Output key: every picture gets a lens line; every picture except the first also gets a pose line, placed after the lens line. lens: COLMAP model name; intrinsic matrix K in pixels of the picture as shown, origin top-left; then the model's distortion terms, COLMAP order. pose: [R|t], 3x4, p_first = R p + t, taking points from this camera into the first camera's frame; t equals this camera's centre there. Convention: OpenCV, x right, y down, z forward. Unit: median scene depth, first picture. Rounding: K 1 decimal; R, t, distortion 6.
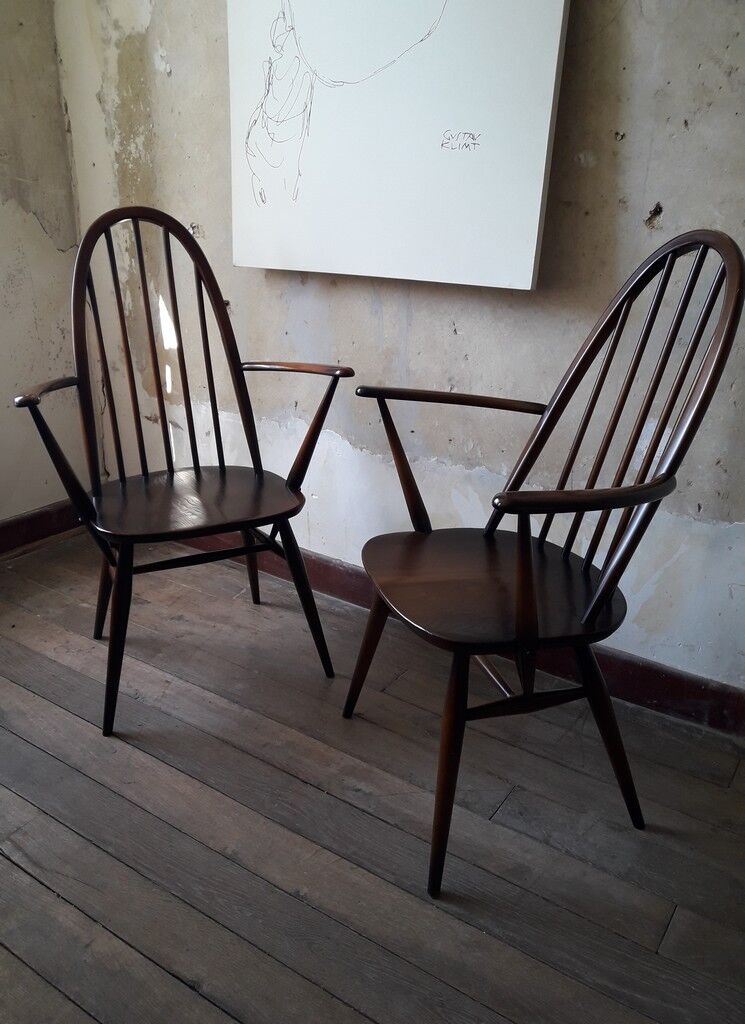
lens RADIAL K [[838.5, 0, 343.4], [0, 838.5, 514.1], [0, 0, 1]] dist [0.041947, -0.071050]
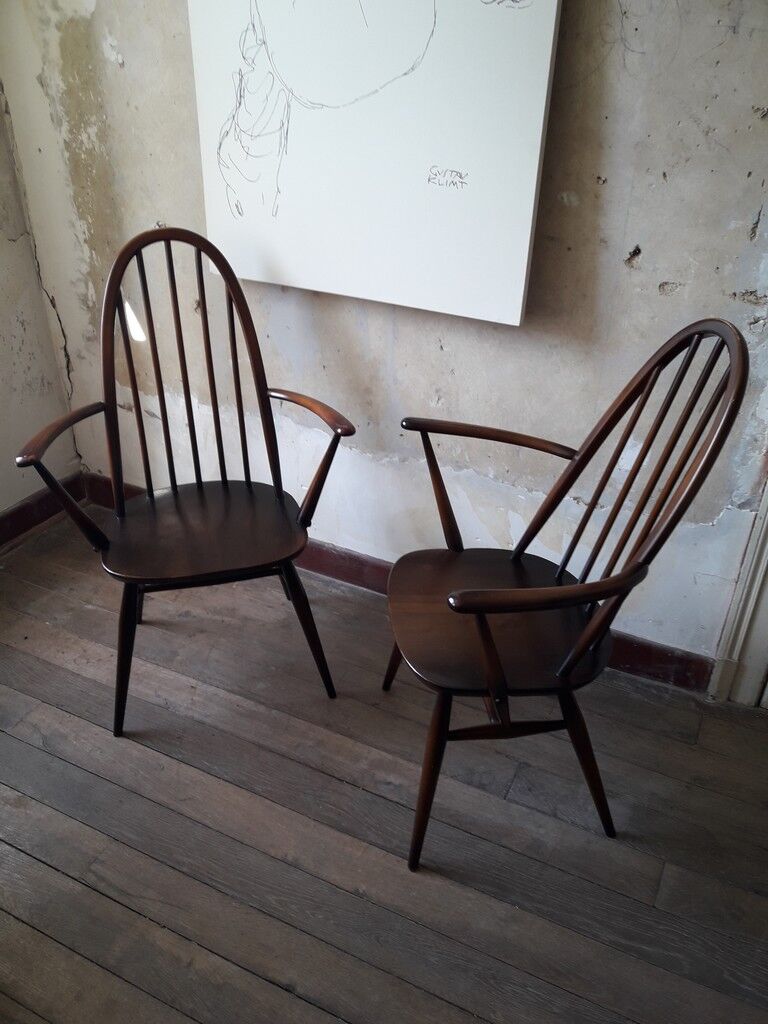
lens RADIAL K [[845.6, 0, 359.2], [0, 845.6, 512.7], [0, 0, 1]] dist [0.044642, -0.079311]
pose [[0.990737, -0.081435, 0.108667, -0.114714], [0.062506, 0.983896, 0.167456, -0.223906], [-0.120553, -0.159113, 0.979872, -0.066773]]
